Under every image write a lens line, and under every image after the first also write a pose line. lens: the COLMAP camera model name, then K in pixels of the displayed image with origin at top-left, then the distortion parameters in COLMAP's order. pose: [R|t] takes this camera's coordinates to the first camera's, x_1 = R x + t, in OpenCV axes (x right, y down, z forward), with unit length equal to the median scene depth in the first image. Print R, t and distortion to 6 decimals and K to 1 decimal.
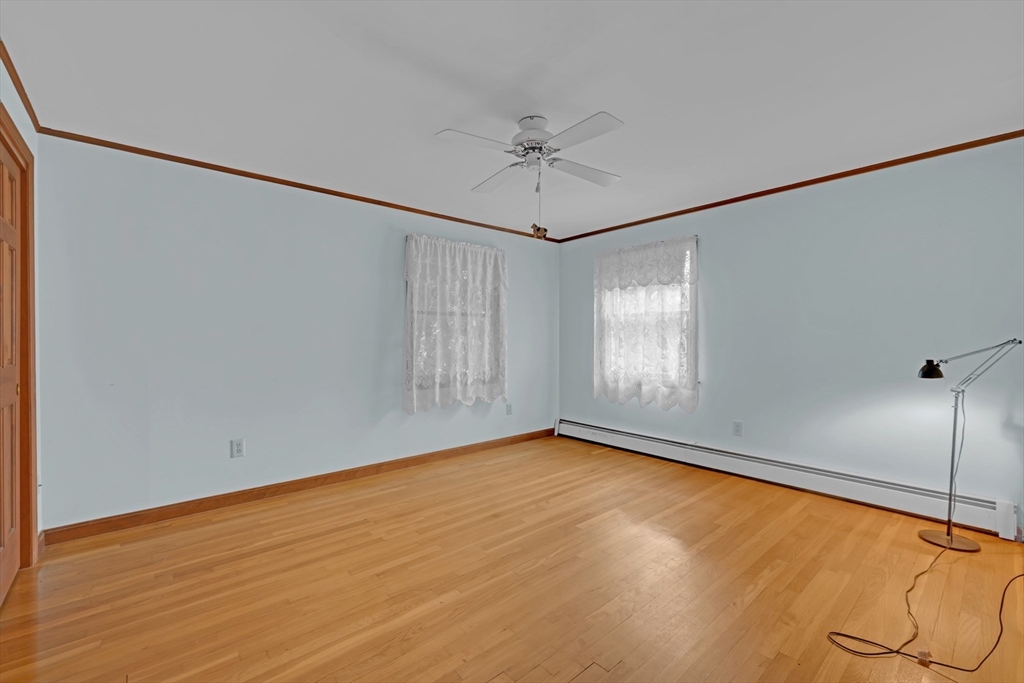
lens RADIAL K [[439.2, 0, 511.9], [0, 439.2, 338.7], [0, 0, 1]] dist [0.000147, 0.000000]
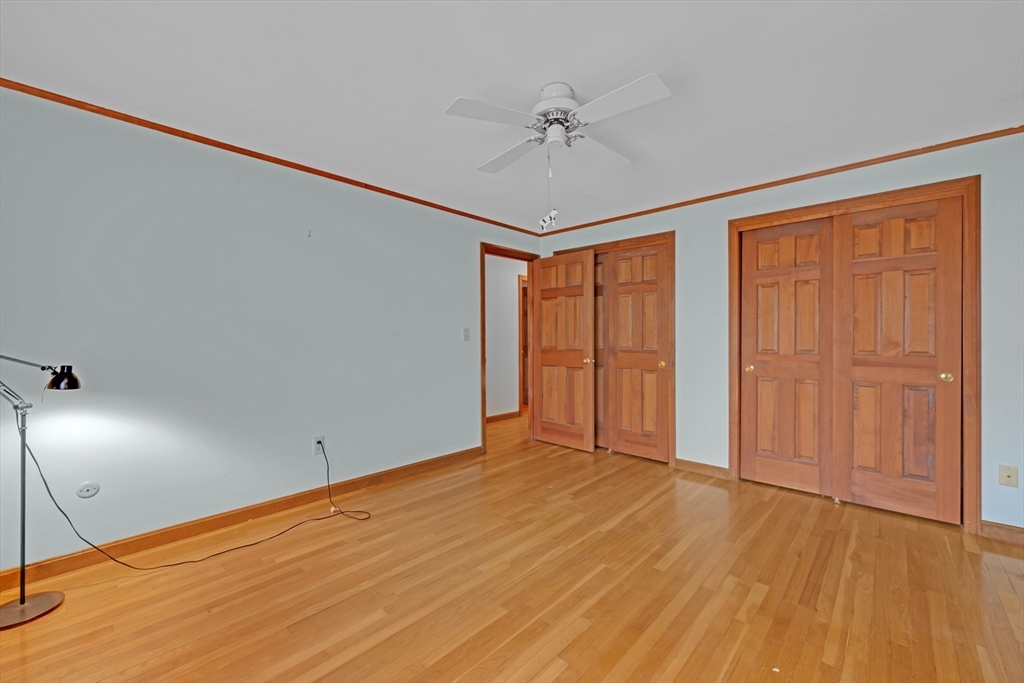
lens RADIAL K [[412.7, 0, 511.6], [0, 412.7, 336.7], [0, 0, 1]] dist [-0.000006, 0.000302]
pose [[-0.993862, -0.003604, -0.110571, 0.241462], [-0.005342, 0.999867, 0.015425, -0.022009], [0.110500, 0.015921, -0.993749, 1.858741]]
